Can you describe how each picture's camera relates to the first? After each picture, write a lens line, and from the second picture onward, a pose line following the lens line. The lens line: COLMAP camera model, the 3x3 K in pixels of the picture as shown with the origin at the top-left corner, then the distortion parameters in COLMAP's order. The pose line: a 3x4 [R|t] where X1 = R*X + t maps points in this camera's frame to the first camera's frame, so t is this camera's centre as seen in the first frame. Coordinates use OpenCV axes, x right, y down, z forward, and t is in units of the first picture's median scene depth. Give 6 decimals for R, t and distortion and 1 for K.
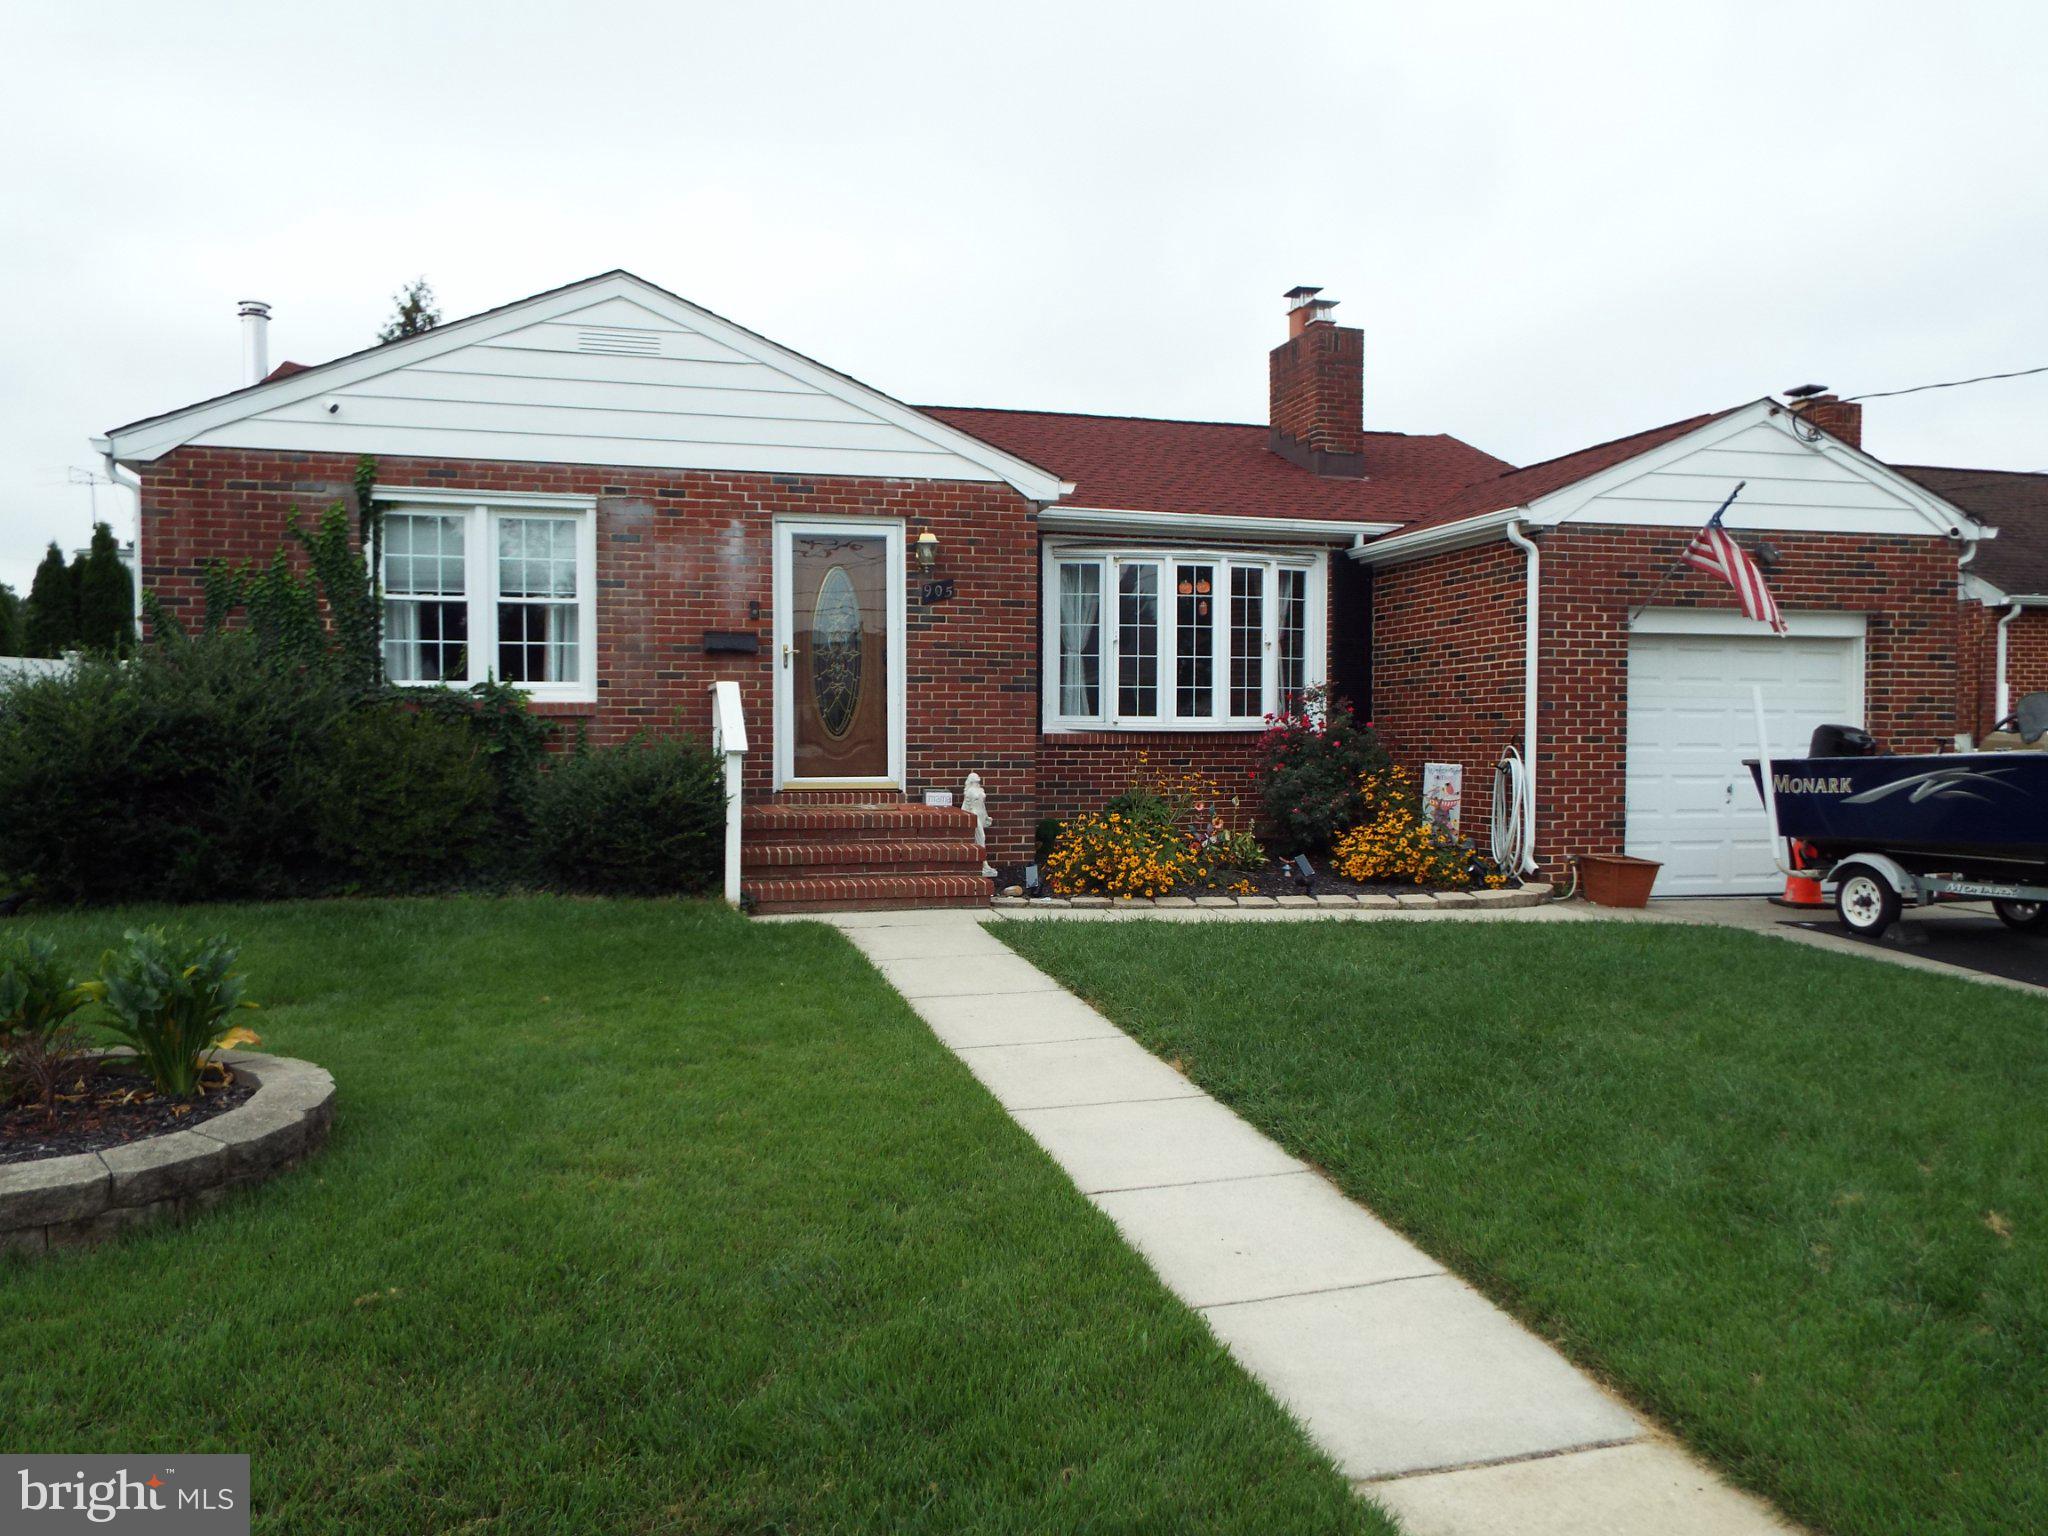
lens RADIAL K [[1525.7, 0, 1024.0], [0, 1525.7, 768.0], [0, 0, 1]] dist [-0.009317, 0.050369]
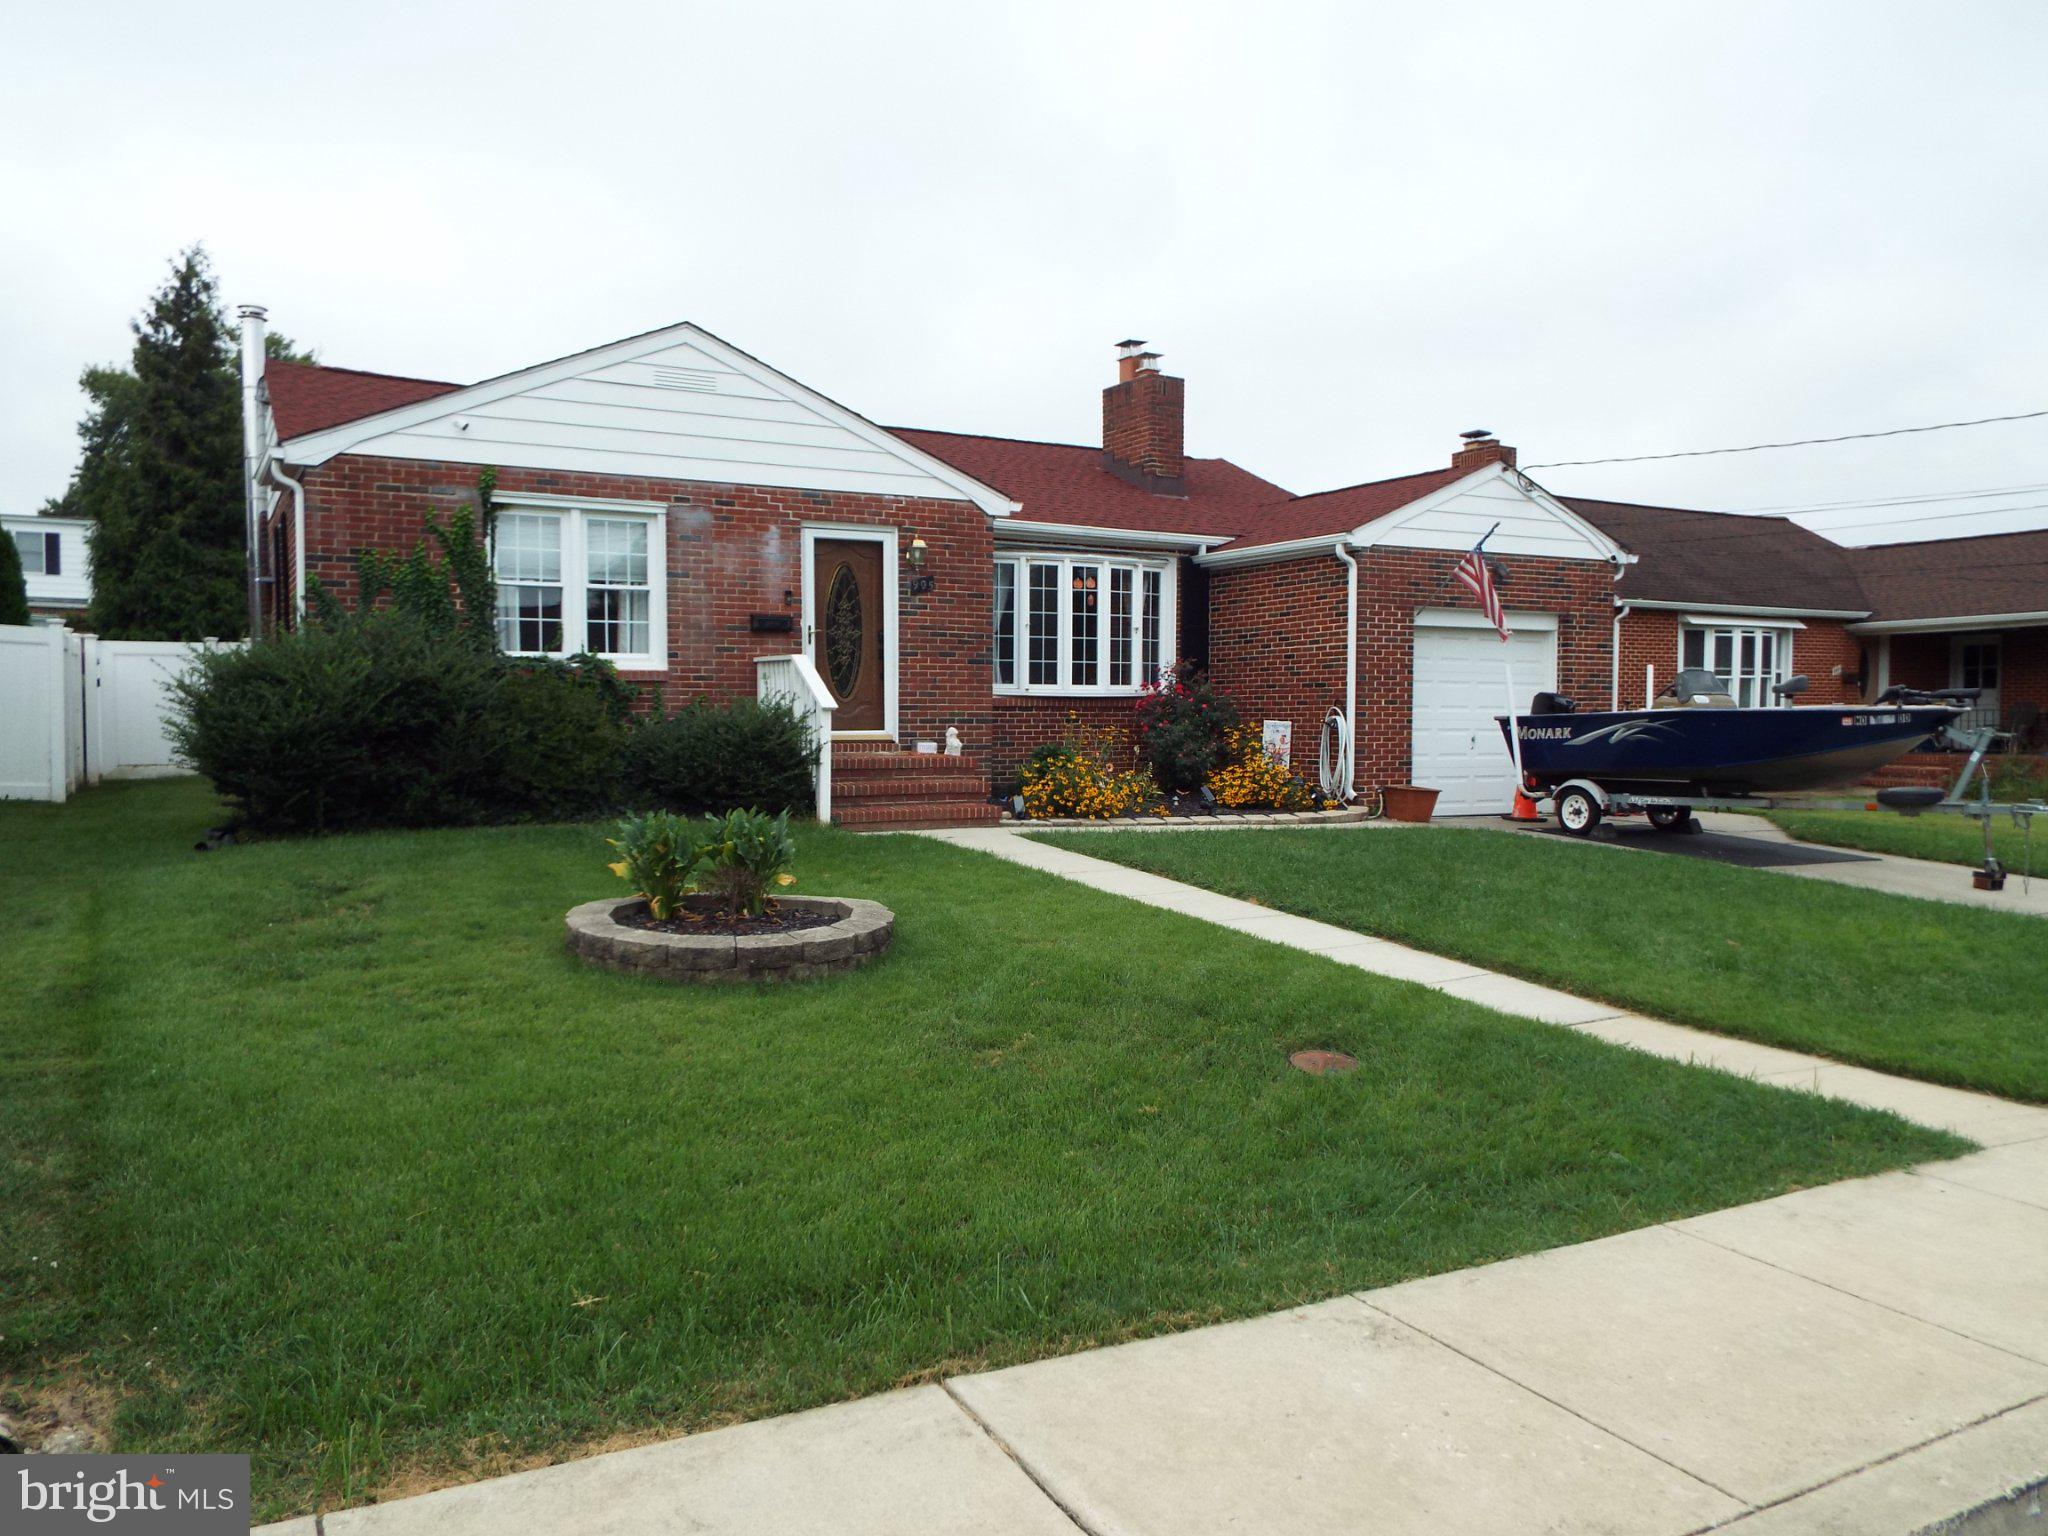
lens RADIAL K [[1525.7, 0, 1024.0], [0, 1525.7, 768.0], [0, 0, 1]] dist [-0.009317, 0.050369]
pose [[0.969838, -0.008522, 0.243603, -0.292731], [0.004240, 0.999827, 0.018095, 0.014642], [-0.243715, -0.016517, 0.969706, -0.266094]]
